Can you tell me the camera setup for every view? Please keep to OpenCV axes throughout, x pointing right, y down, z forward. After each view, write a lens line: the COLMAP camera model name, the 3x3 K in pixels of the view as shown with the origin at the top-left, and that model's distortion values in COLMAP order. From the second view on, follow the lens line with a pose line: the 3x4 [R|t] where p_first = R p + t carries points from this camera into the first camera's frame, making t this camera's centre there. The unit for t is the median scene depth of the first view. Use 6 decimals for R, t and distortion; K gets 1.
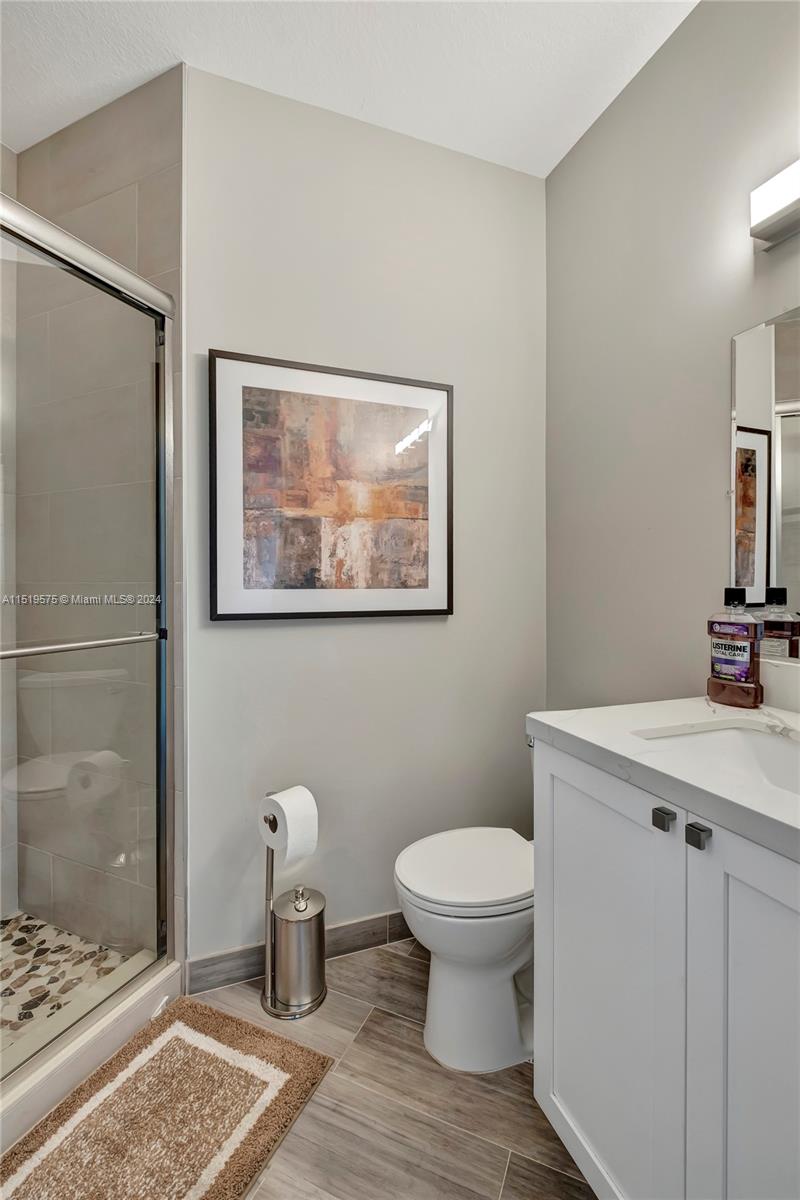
lens RADIAL K [[529.8, 0, 411.2], [0, 529.8, 589.5], [0, 0, 1]] dist [0.006933, -0.005357]
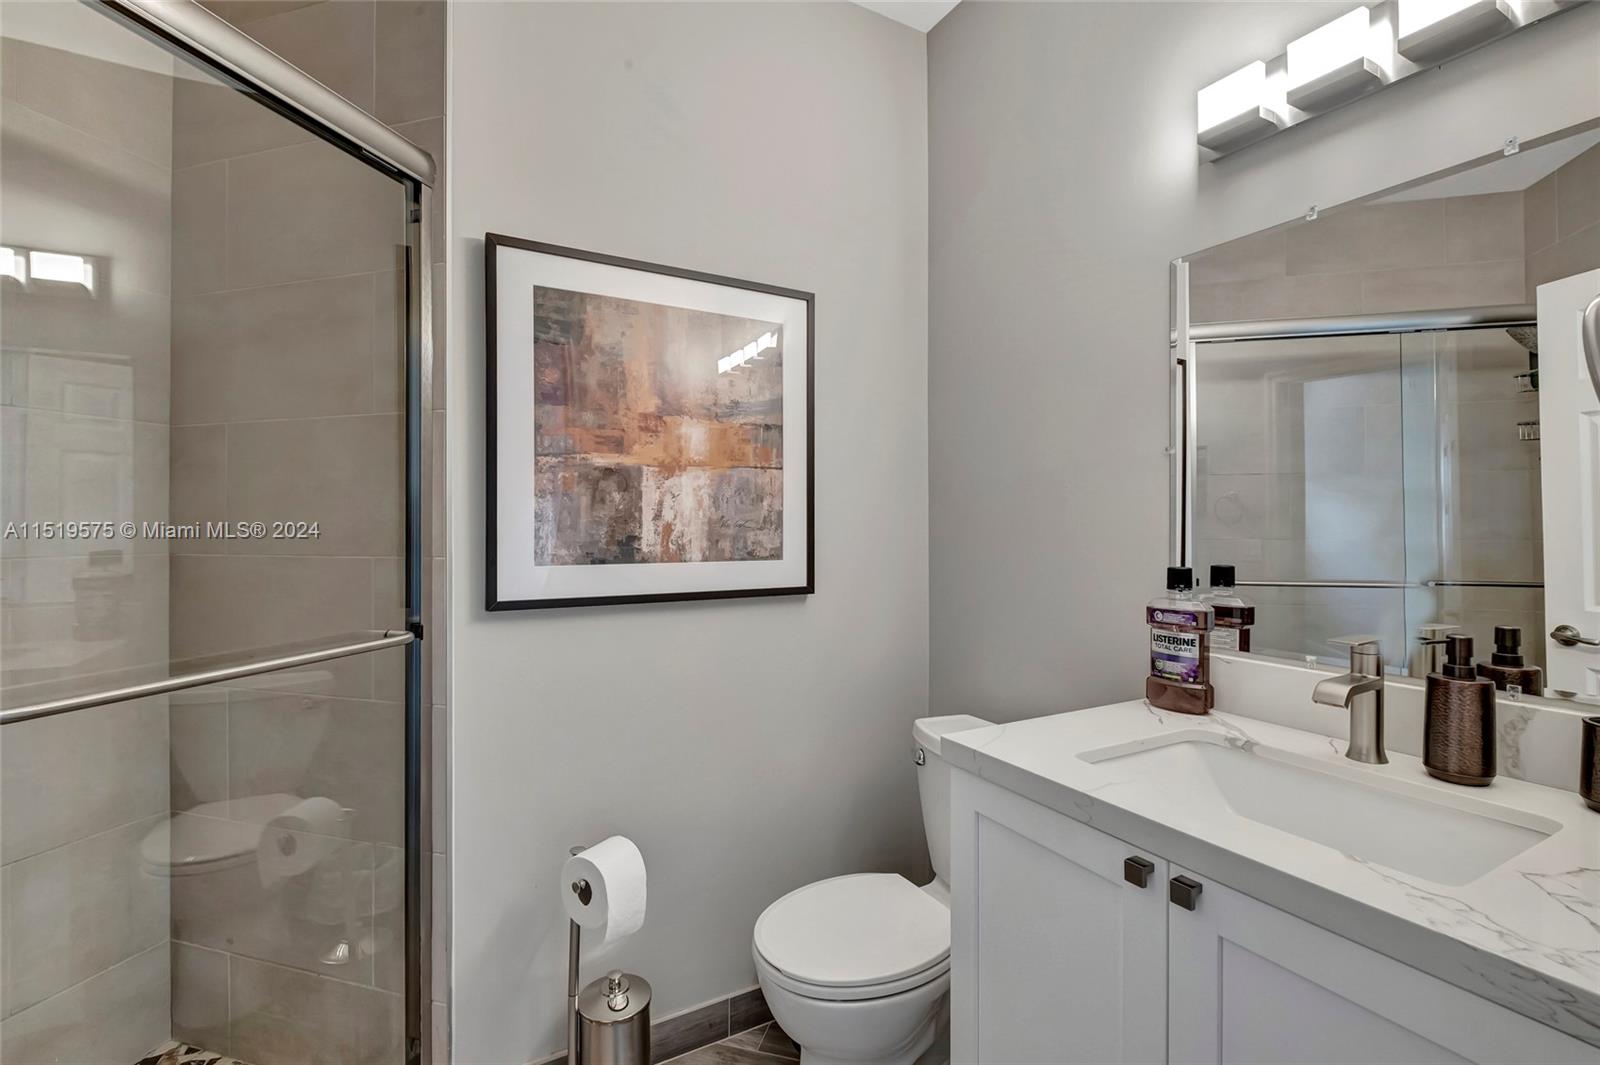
lens RADIAL K [[706.4, 0, 800.2], [0, 706.4, 530.0], [0, 0, 1]] dist [0.006933, -0.005357]
pose [[0.990322, -0.003270, 0.138750, -0.092807], [0.004090, 0.999976, -0.005628, -0.043309], [-0.138728, 0.006141, 0.990311, -0.002013]]
